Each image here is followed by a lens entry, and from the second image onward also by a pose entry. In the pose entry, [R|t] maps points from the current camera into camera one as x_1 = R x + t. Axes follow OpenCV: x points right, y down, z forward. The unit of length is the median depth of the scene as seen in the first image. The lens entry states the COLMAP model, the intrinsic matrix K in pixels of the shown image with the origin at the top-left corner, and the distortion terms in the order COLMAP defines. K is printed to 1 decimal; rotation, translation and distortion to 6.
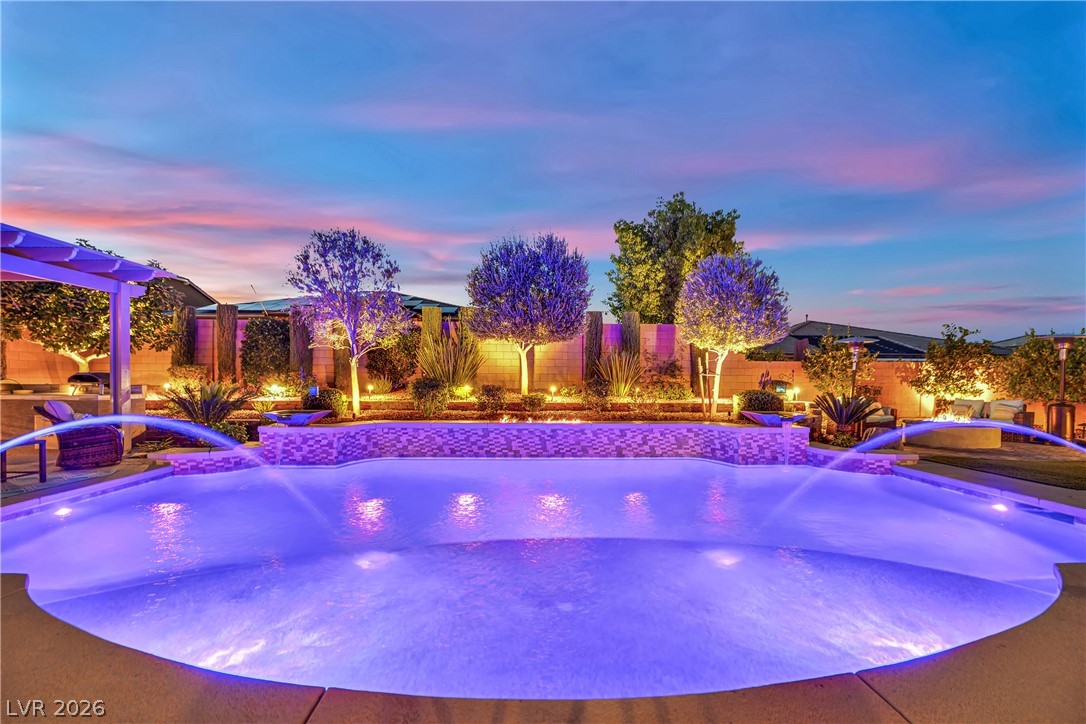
lens RADIAL K [[456.0, 0, 540.0], [0, 456.0, 387.1], [0, 0, 1]] dist [-0.024776, 0.001746]
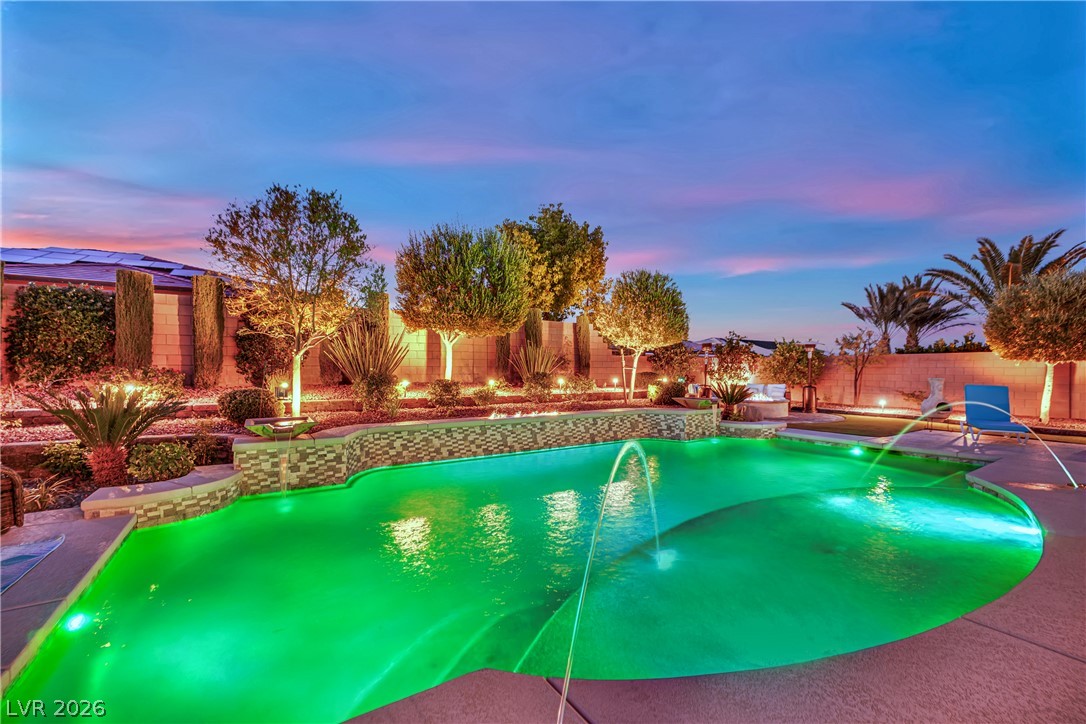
lens RADIAL K [[456.0, 0, 548.4], [0, 456.0, 370.9], [0, 0, 1]] dist [-0.024776, 0.001746]
pose [[0.854334, -0.006096, 0.519689, -0.453924], [0.011549, 0.999907, -0.007256, -0.015028], [-0.519596, 0.012201, 0.854325, 0.096839]]
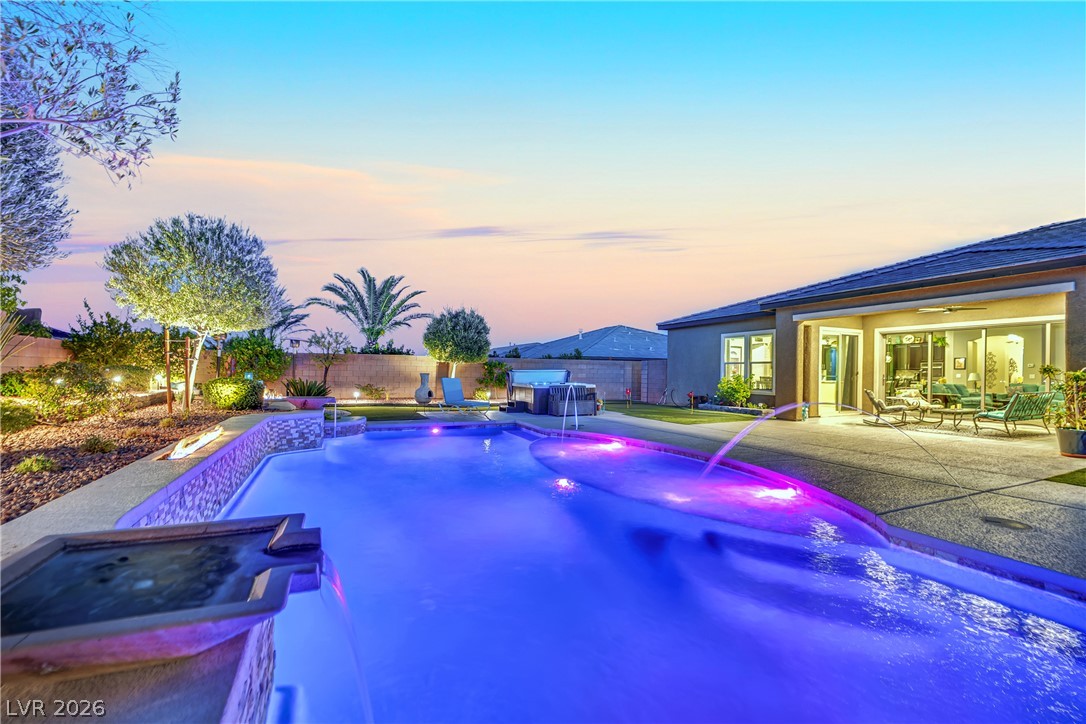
lens RADIAL K [[456.0, 0, 527.9], [0, 456.0, 376.0], [0, 0, 1]] dist [-0.024776, 0.001746]
pose [[-0.355321, -0.017963, 0.934572, -0.611608], [-0.002247, 0.999829, 0.018363, -0.014447], [-0.934742, 0.004425, -0.355301, 0.775425]]
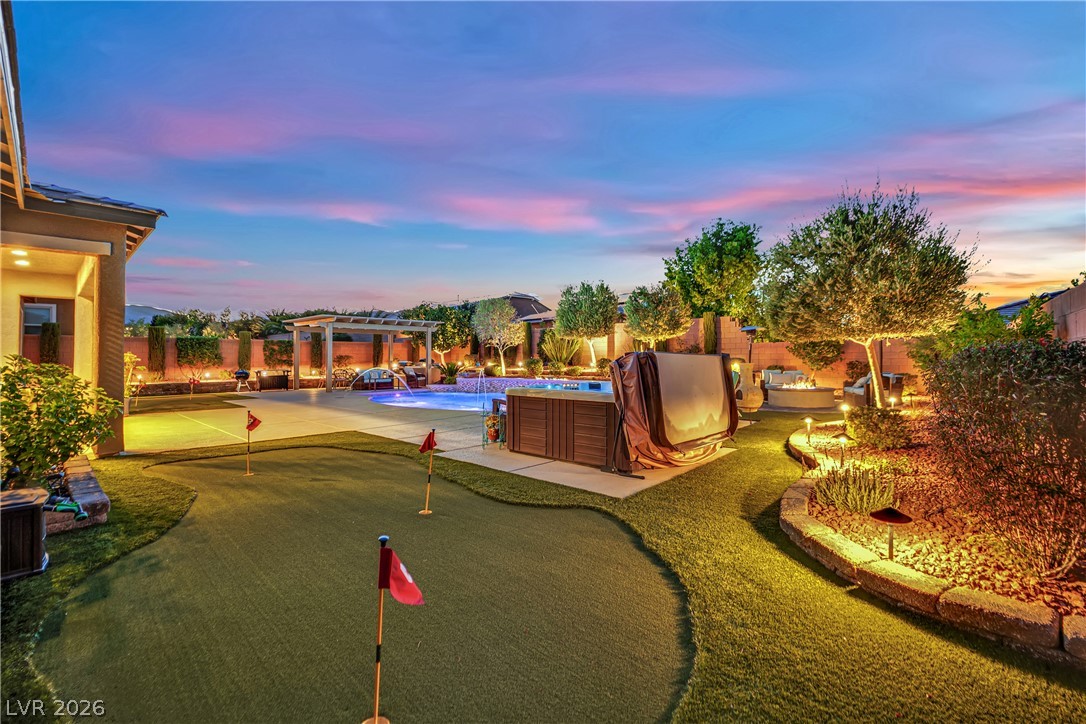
lens RADIAL K [[456.0, 0, 548.2], [0, 456.0, 353.5], [0, 0, 1]] dist [-0.024776, 0.001746]
pose [[0.721026, -0.019967, -0.692620, 1.349255], [0.000020, 0.999585, -0.028796, 0.015068], [0.692908, 0.020749, 0.720727, -0.482743]]
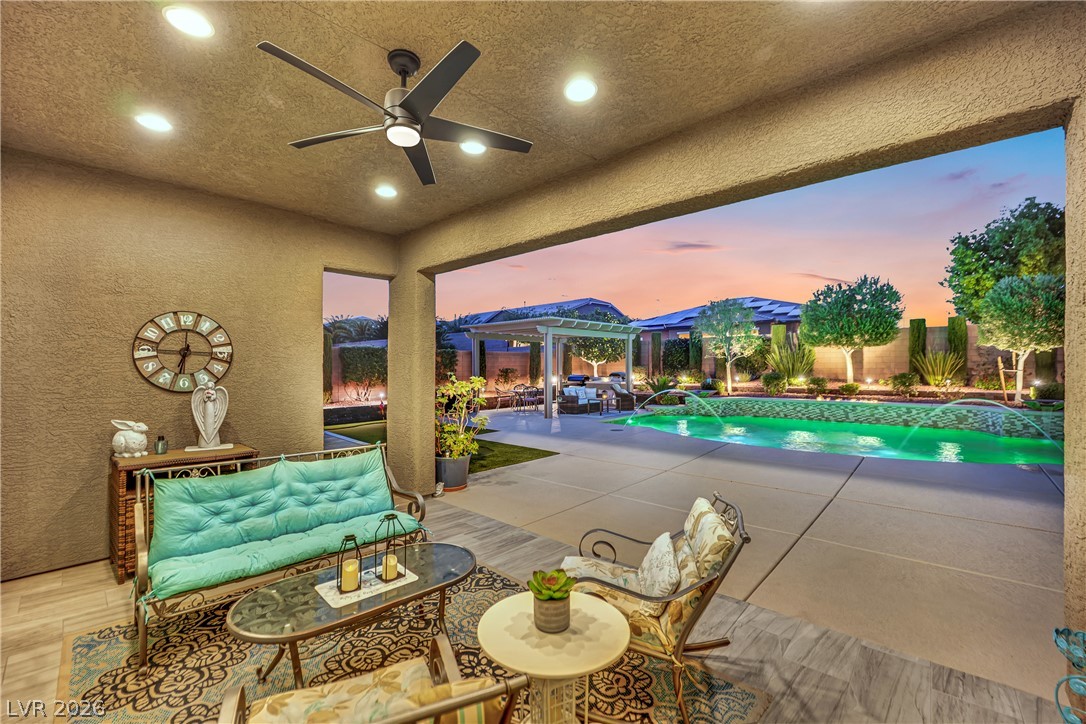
lens RADIAL K [[444.0, 0, 538.0], [0, 444.0, 369.6], [0, 0, 1]] dist [-0.023144, 0.000121]
pose [[0.714991, -0.006700, -0.699101, 0.289526], [0.001933, 0.999969, -0.007607, -0.024366], [0.699131, 0.004088, 0.714982, -0.817963]]
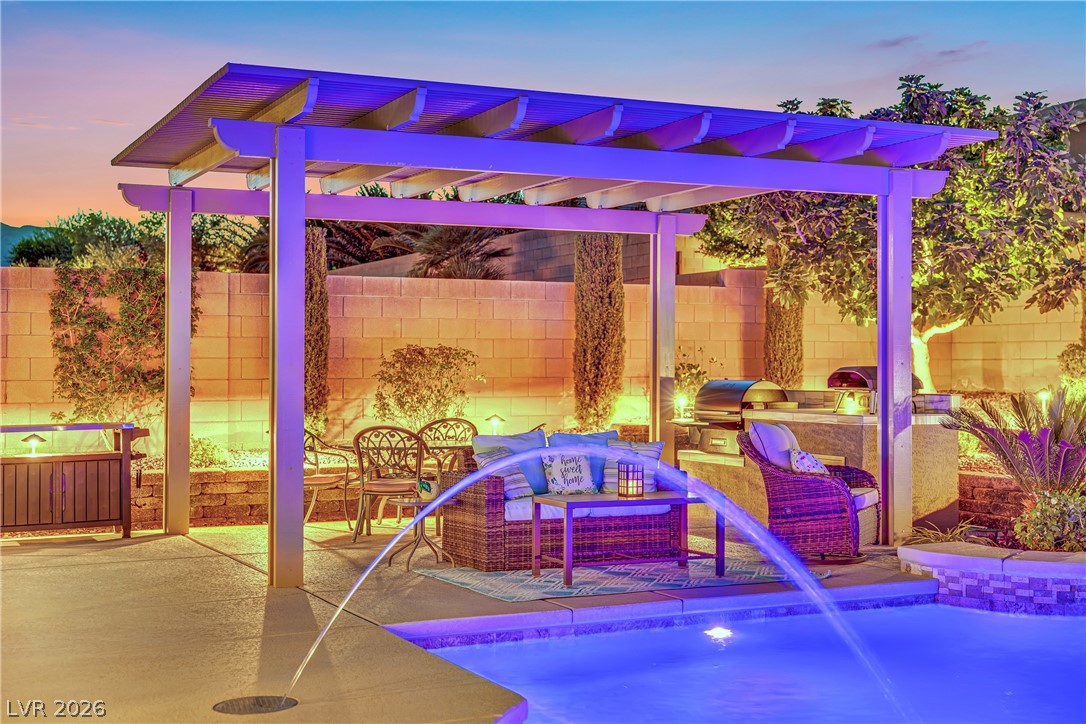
lens RADIAL K [[1478.0, 0, 542.3], [0, 1478.0, 360.3], [0, 0, 1]] dist [0.006769, 0.000000]
pose [[0.387494, -0.012225, -0.921791, 0.252831], [-0.013763, 0.999724, -0.019044, -0.004266], [0.921769, 0.020066, 0.387219, 0.063355]]
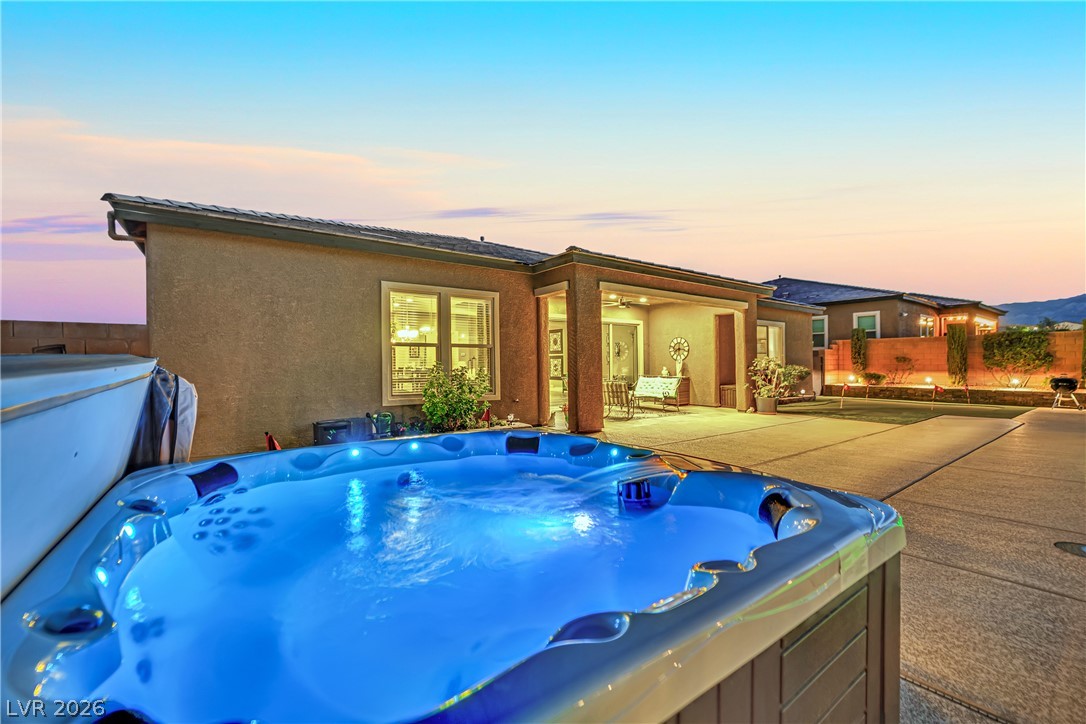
lens RADIAL K [[456.0, 0, 547.5], [0, 456.0, 364.1], [0, 0, 1]] dist [-0.024776, 0.001746]
pose [[-0.819284, -0.000943, -0.573387, 1.002965], [-0.010668, 0.999851, 0.013599, -0.011161], [0.573289, 0.017259, -0.819172, 0.285818]]
